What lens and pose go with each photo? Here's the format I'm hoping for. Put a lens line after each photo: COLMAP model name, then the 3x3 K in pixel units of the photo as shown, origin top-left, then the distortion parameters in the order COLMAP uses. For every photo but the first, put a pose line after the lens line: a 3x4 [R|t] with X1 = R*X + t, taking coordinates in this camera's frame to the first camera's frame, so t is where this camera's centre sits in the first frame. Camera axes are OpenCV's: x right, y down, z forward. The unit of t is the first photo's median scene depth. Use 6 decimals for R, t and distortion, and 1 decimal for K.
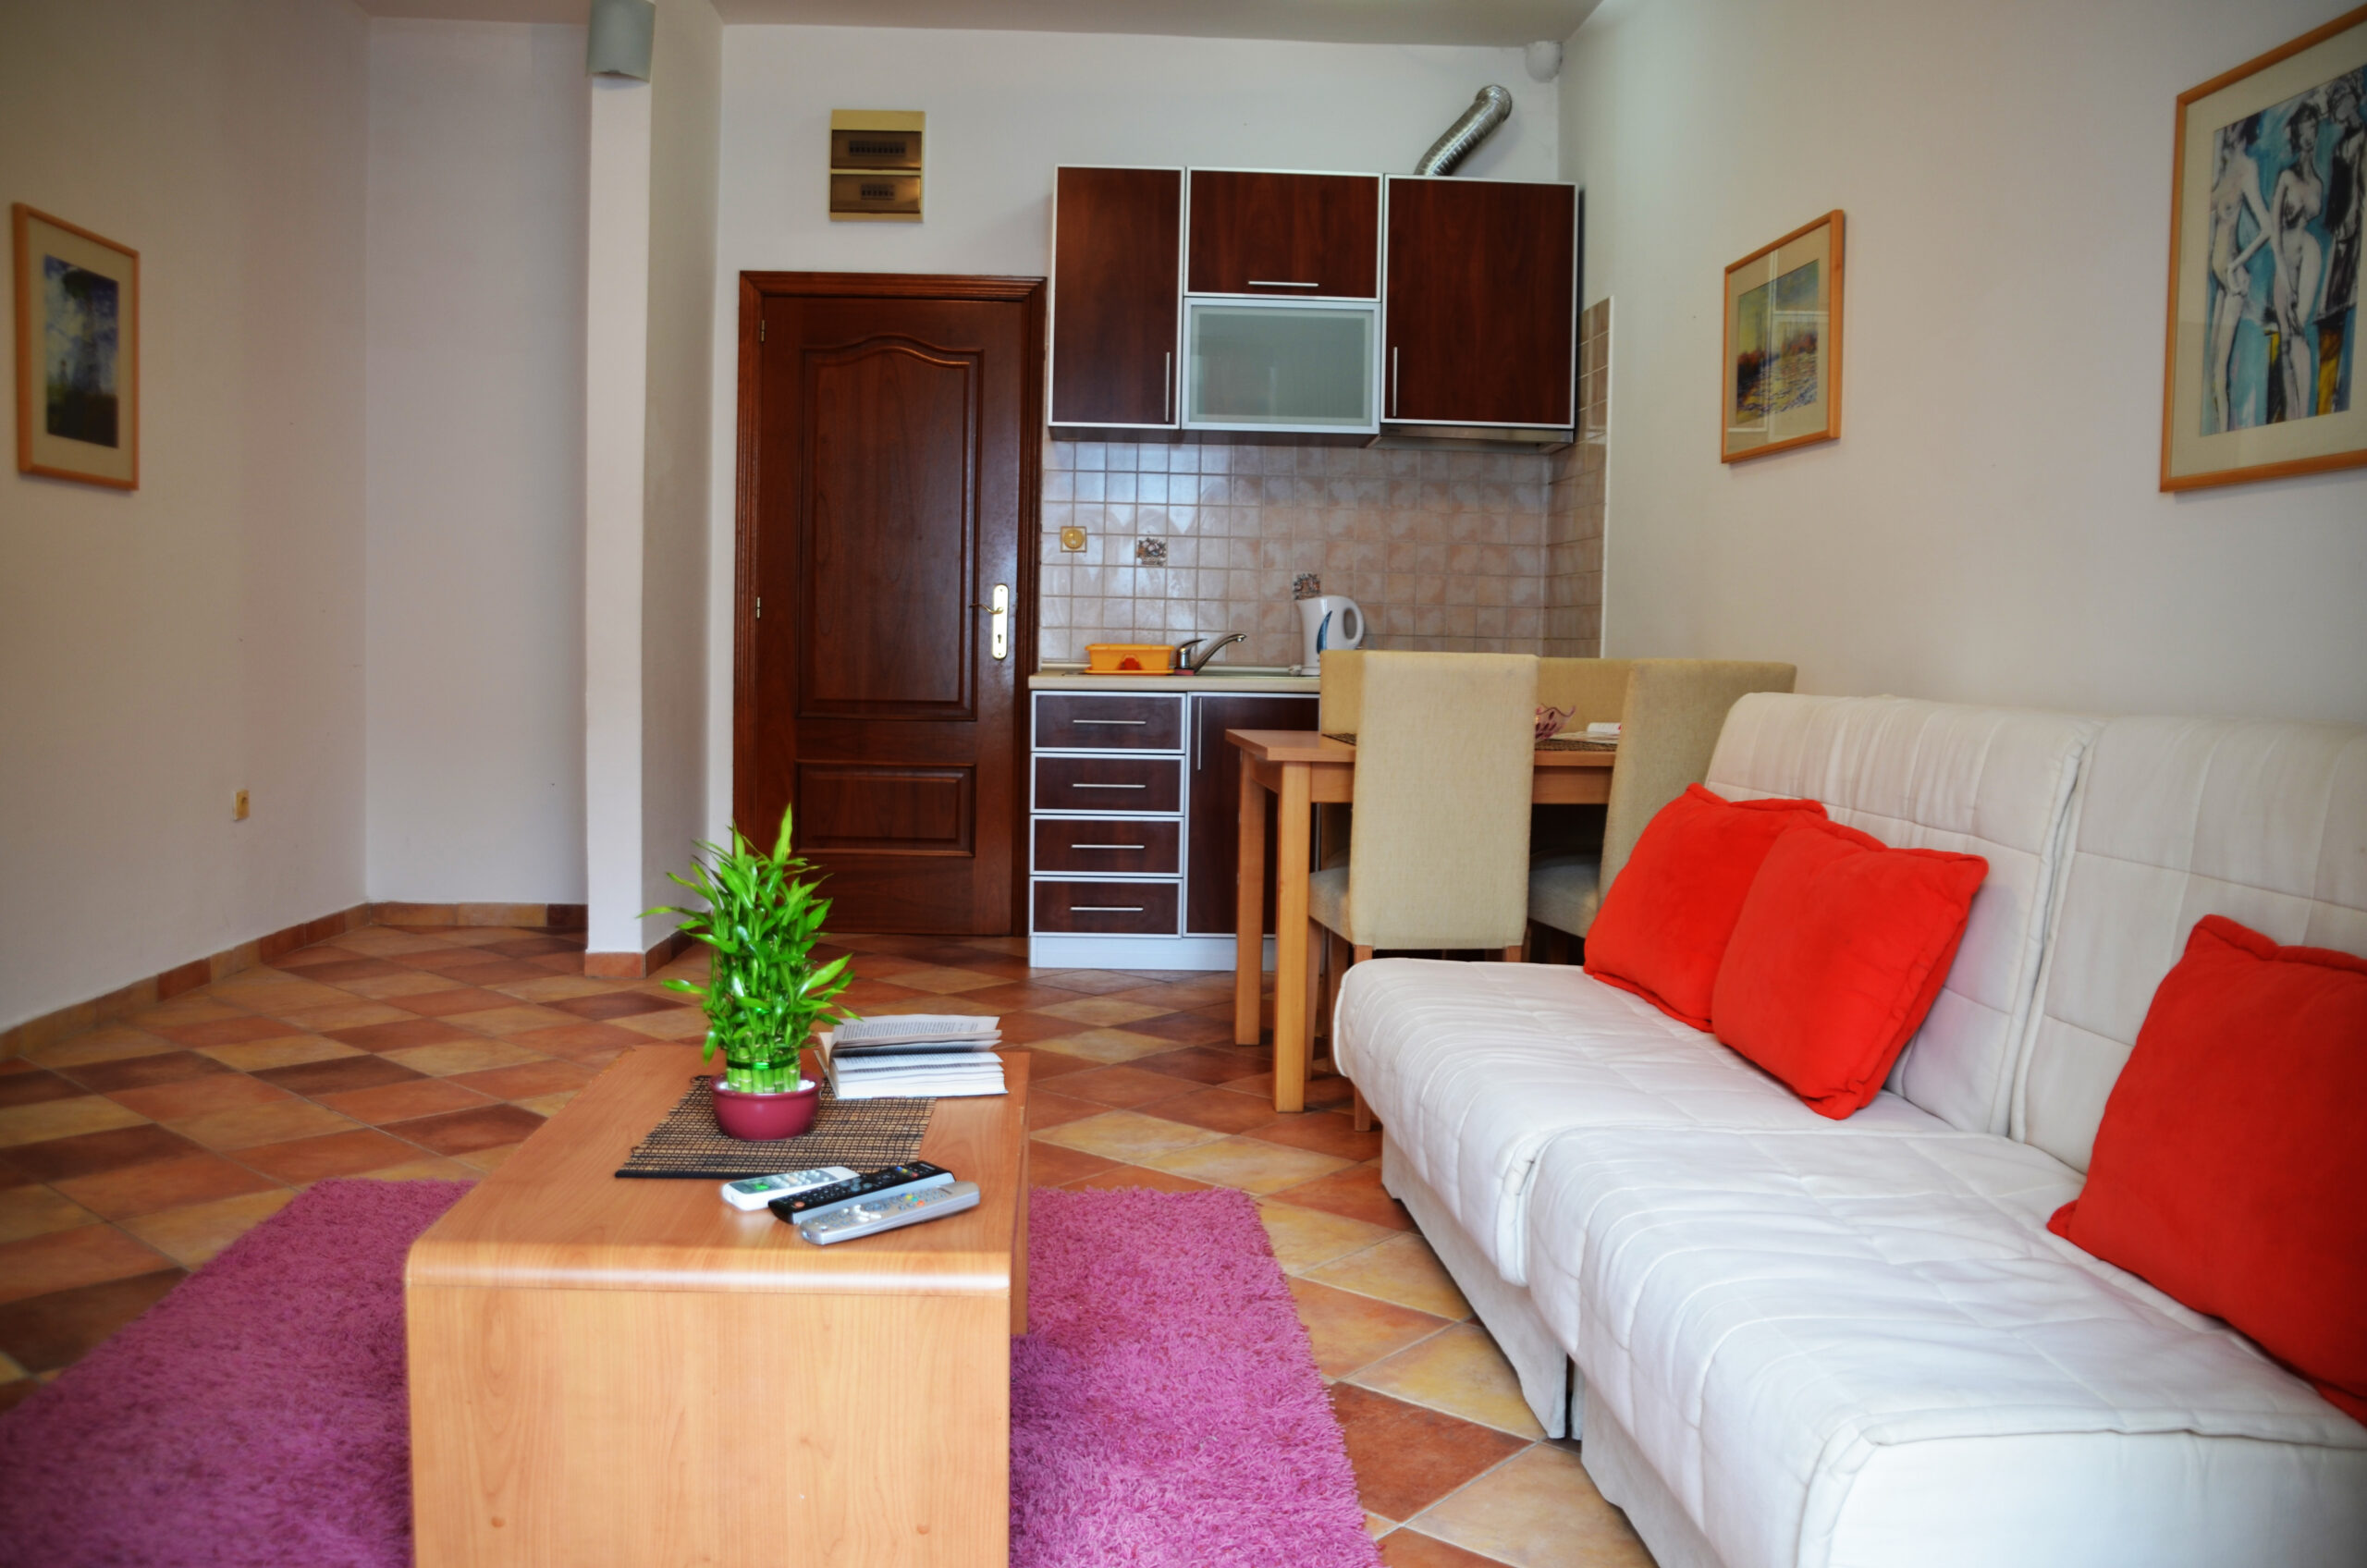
lens RADIAL K [[1921.7, 0, 1183.5], [0, 1921.7, 784.0], [0, 0, 1]] dist [-0.177995, 0.180666]
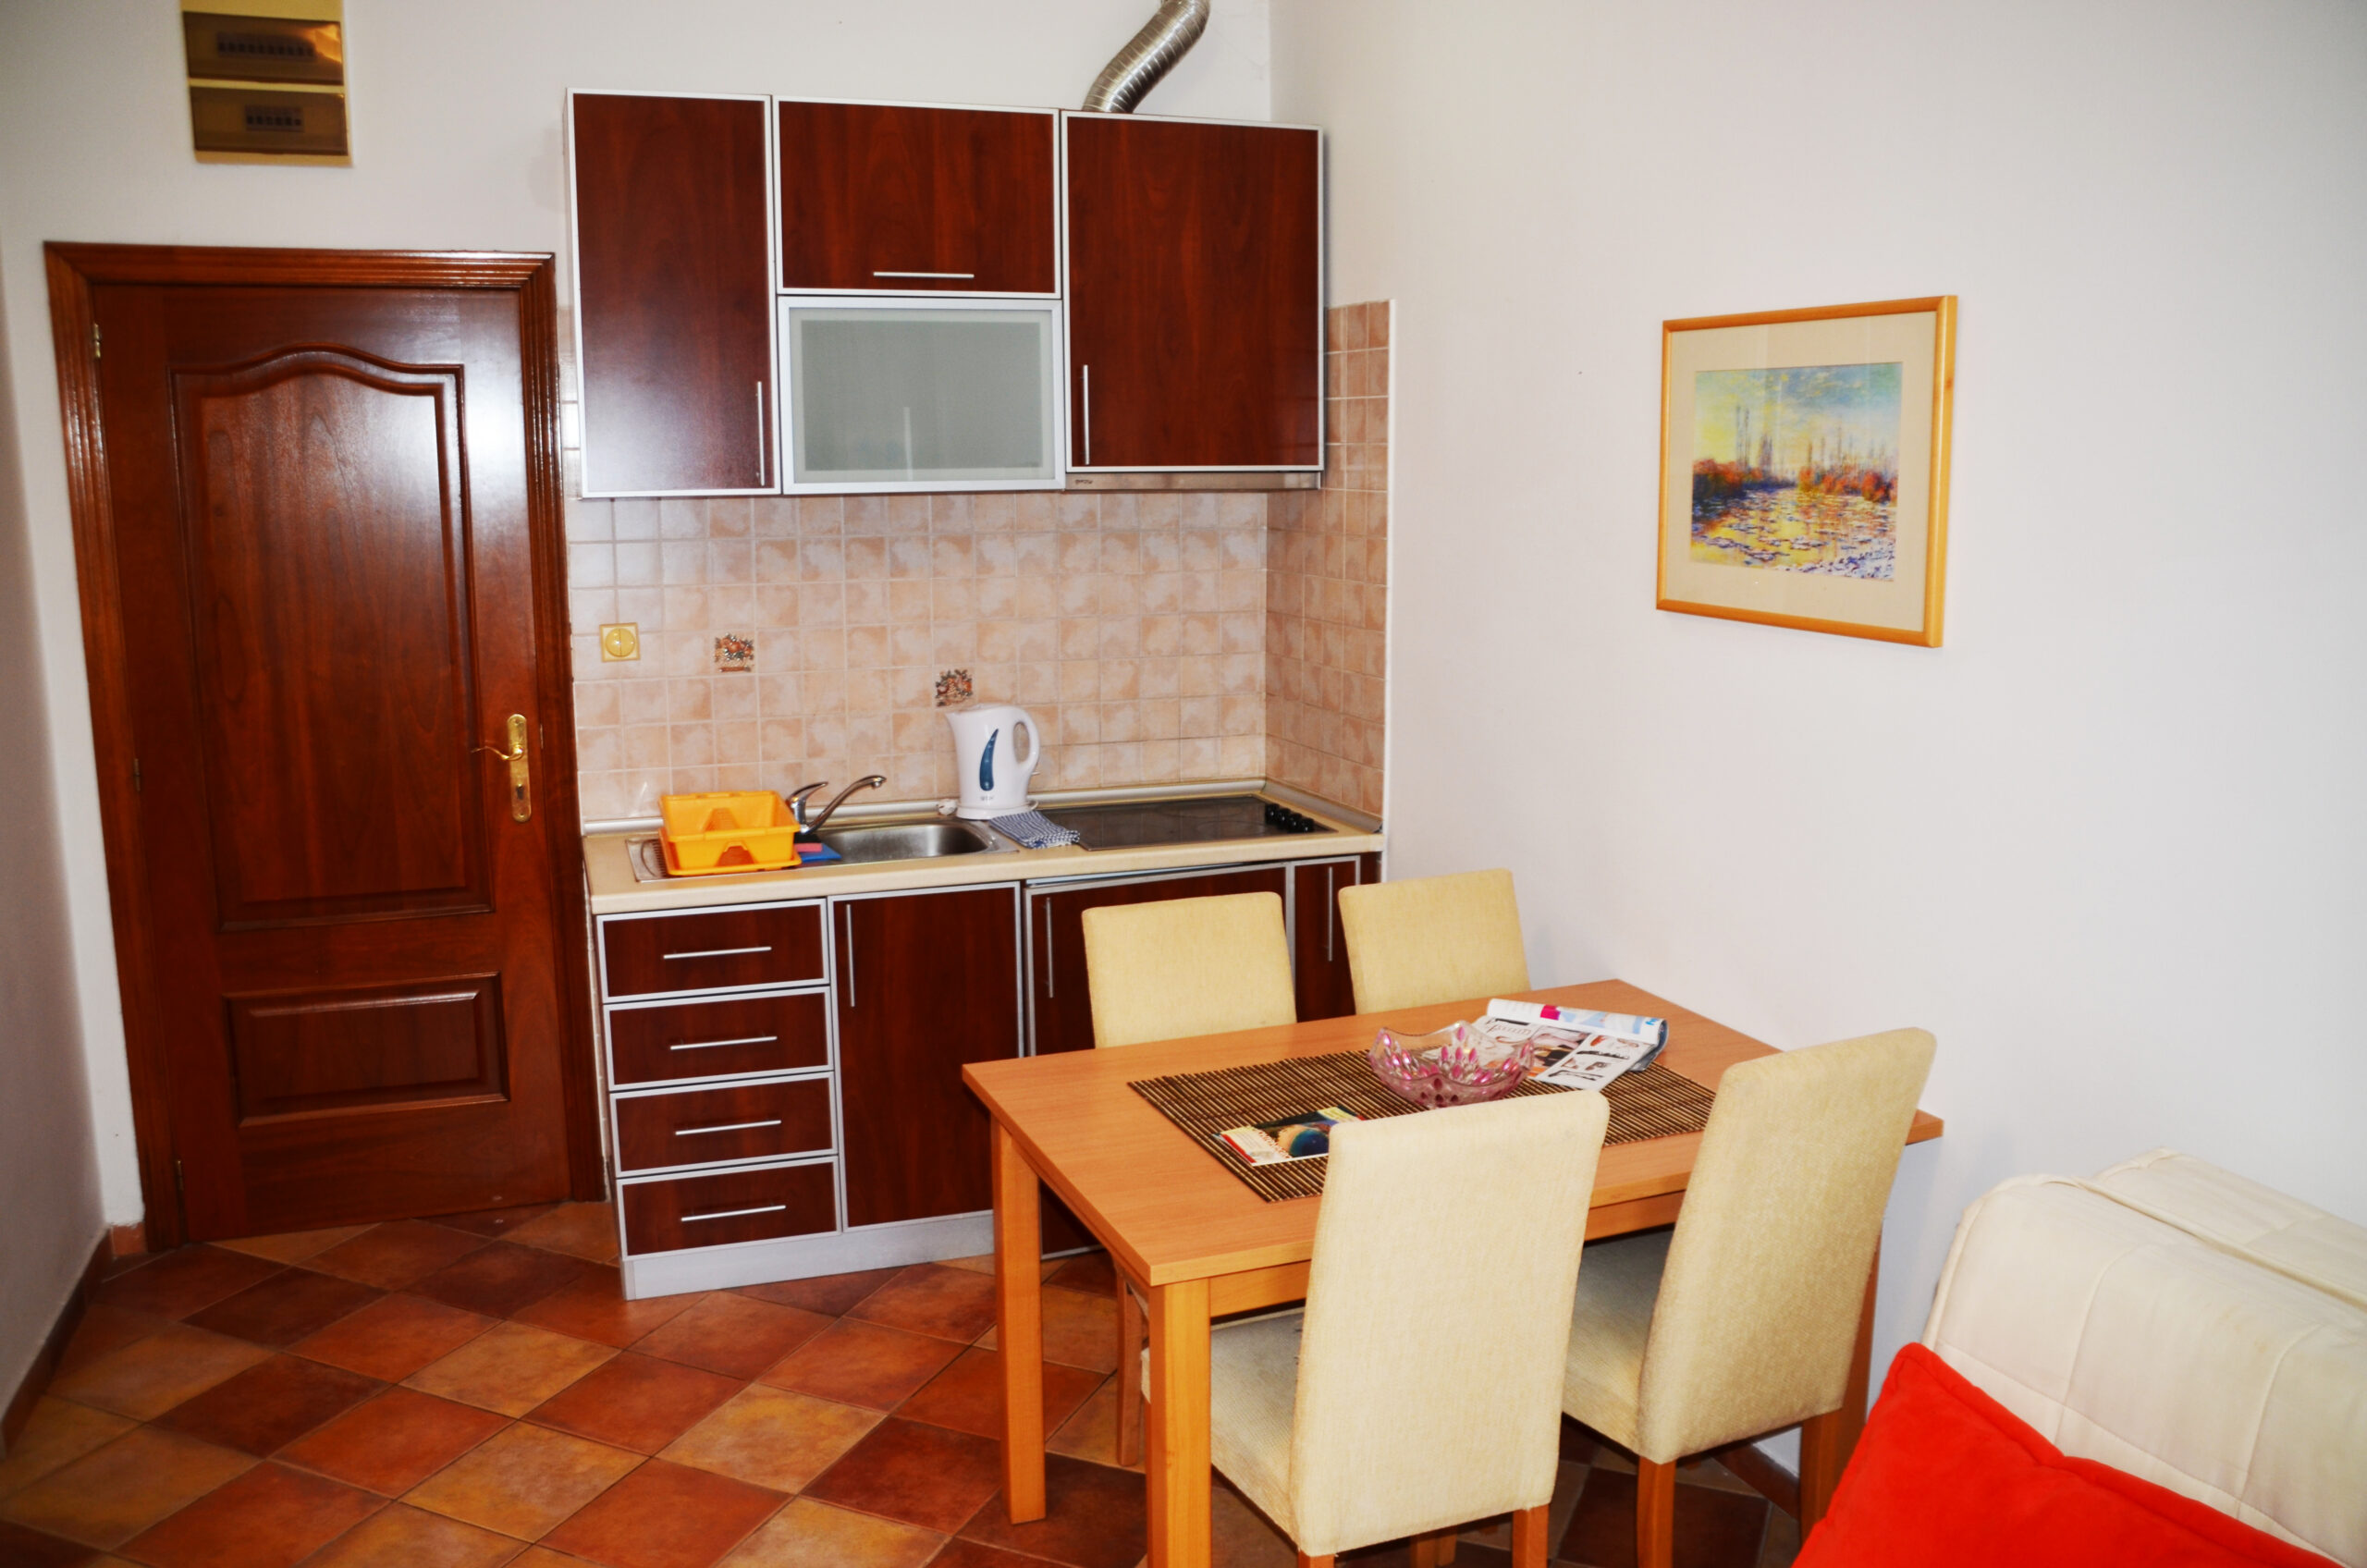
lens RADIAL K [[1892.0, 0, 1183.5], [0, 1892.0, 784.0], [0, 0, 1]] dist [-0.167973, 0.153508]
pose [[0.952962, -0.075073, 0.293645, -0.068938], [0.043184, 0.992586, 0.113618, -0.153755], [-0.299998, -0.095592, 0.949138, 0.318499]]
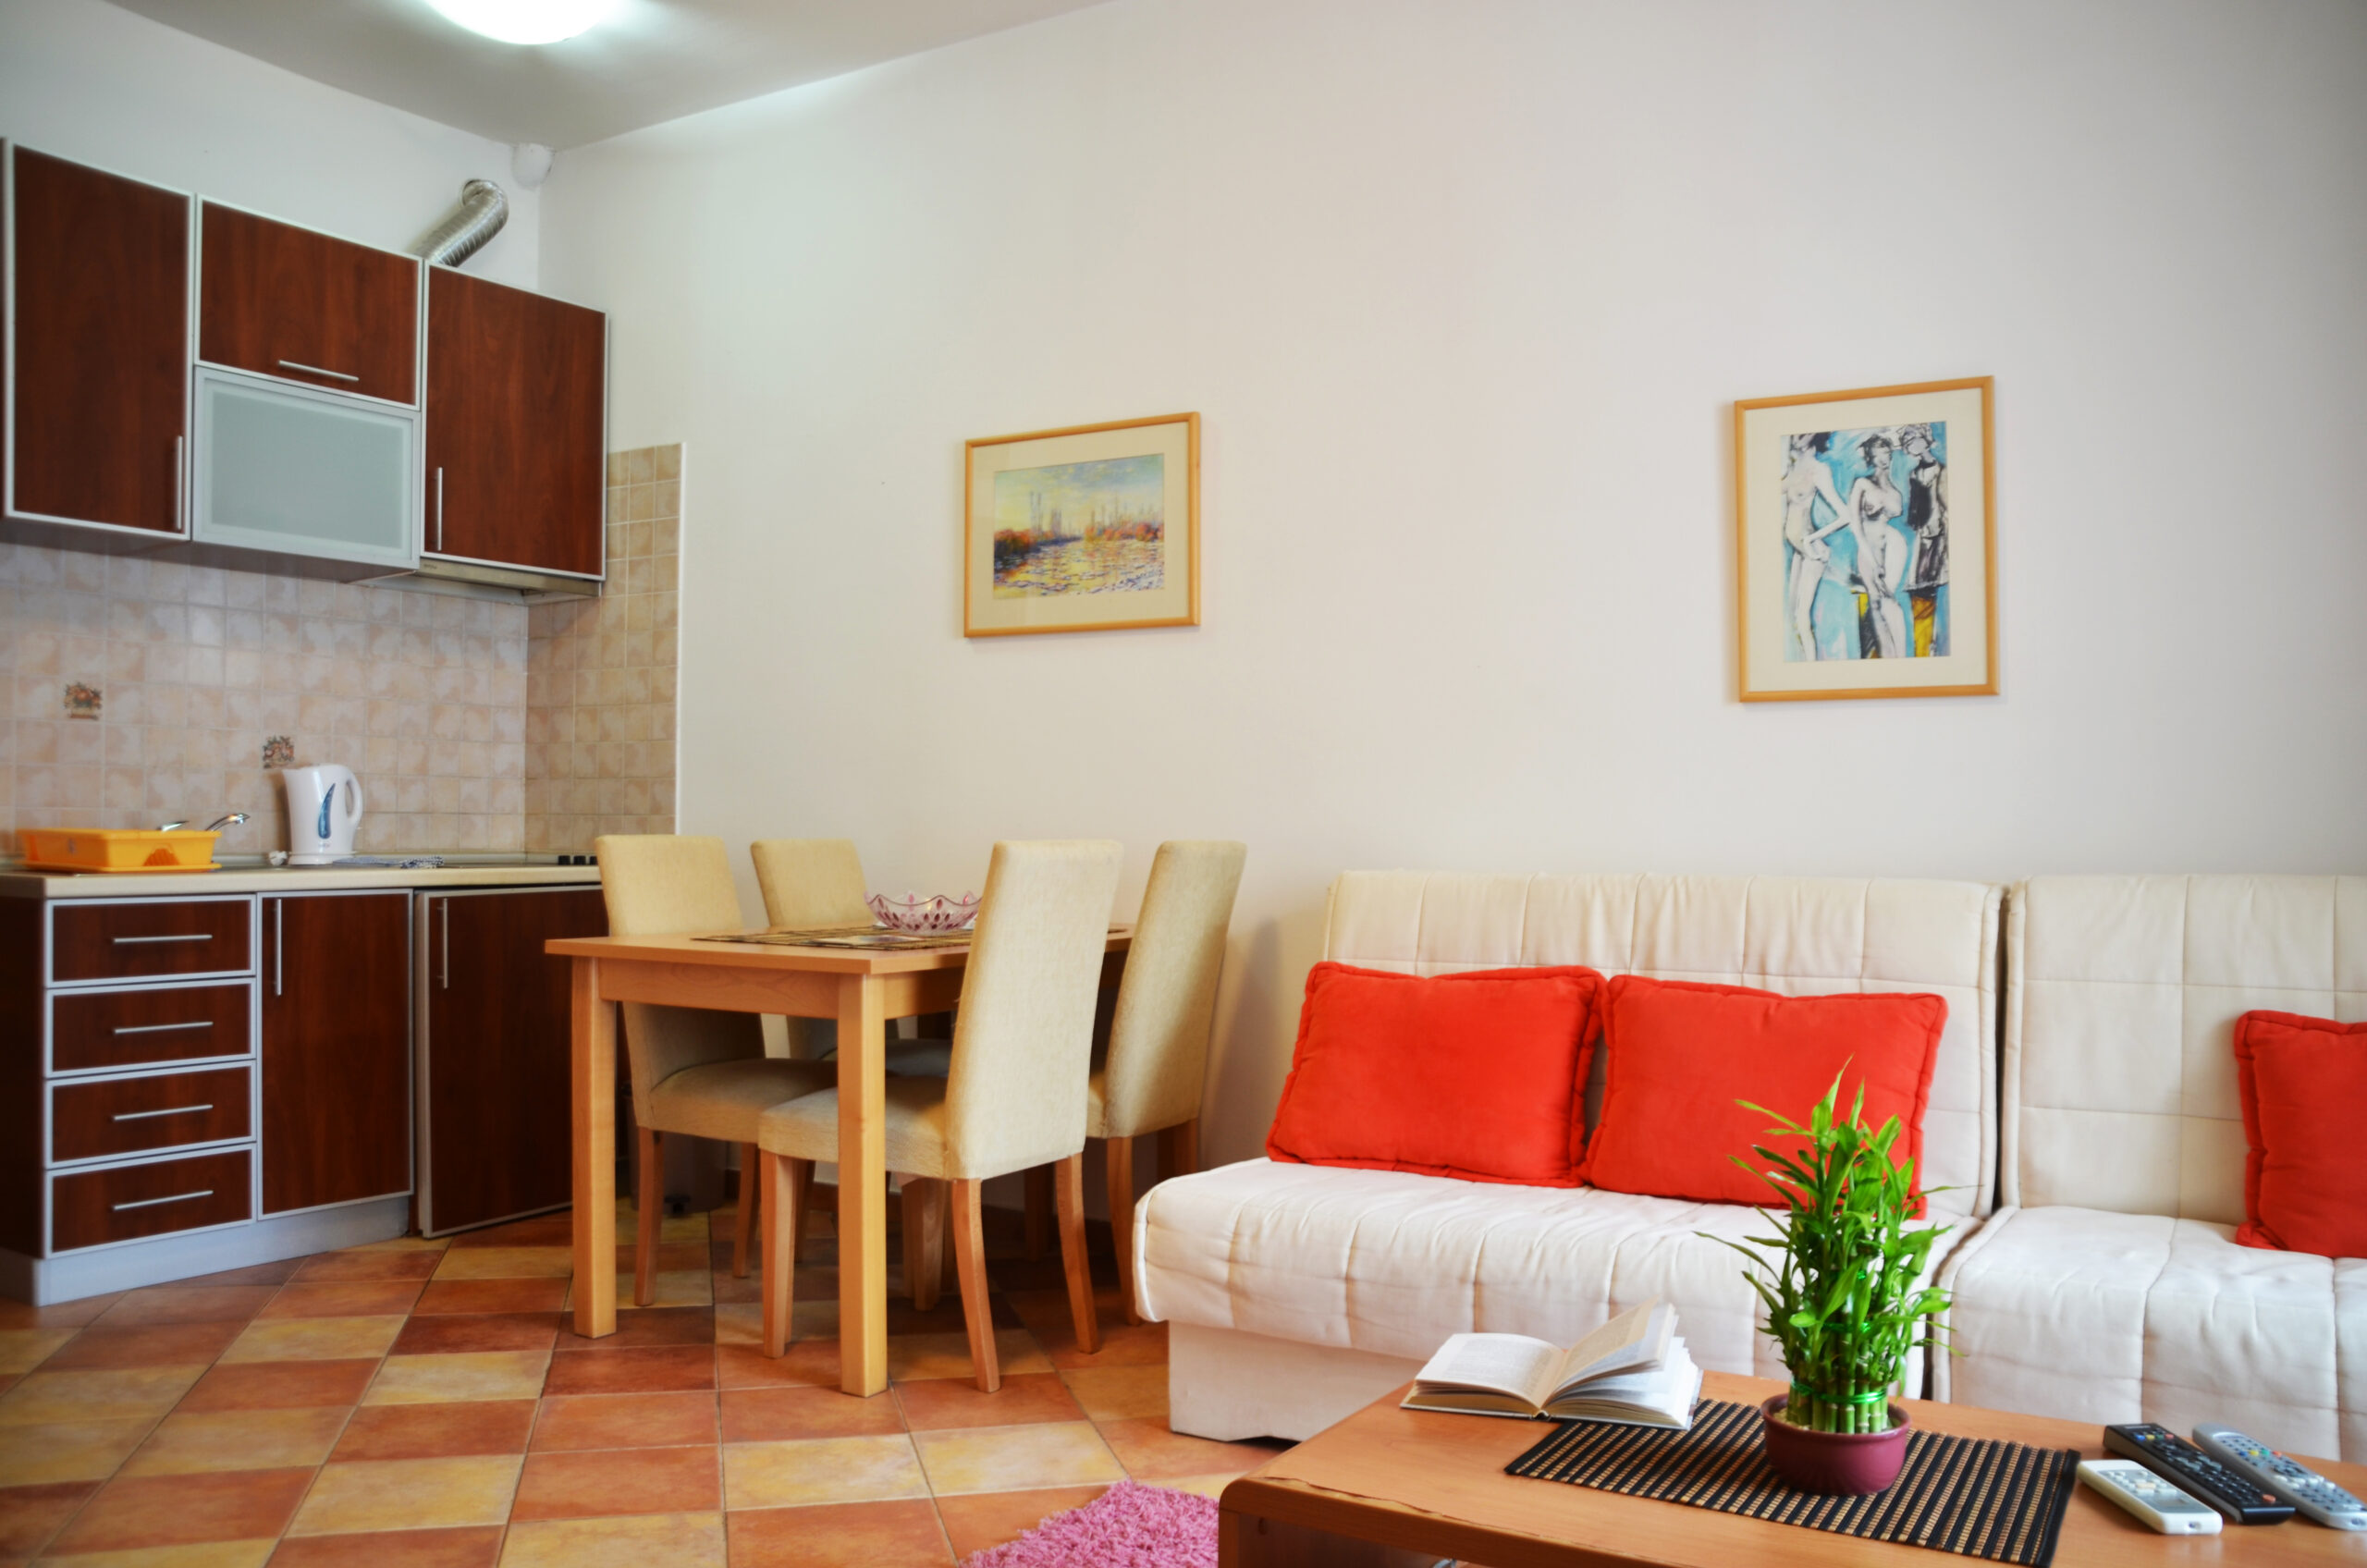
lens RADIAL K [[1892.0, 0, 1183.5], [0, 1892.0, 784.0], [0, 0, 1]] dist [-0.167973, 0.153508]
pose [[0.568284, 0.001834, 0.822830, -0.369148], [0.065704, 0.996703, -0.047600, -0.031352], [-0.820205, 0.081114, 0.566290, 0.285479]]
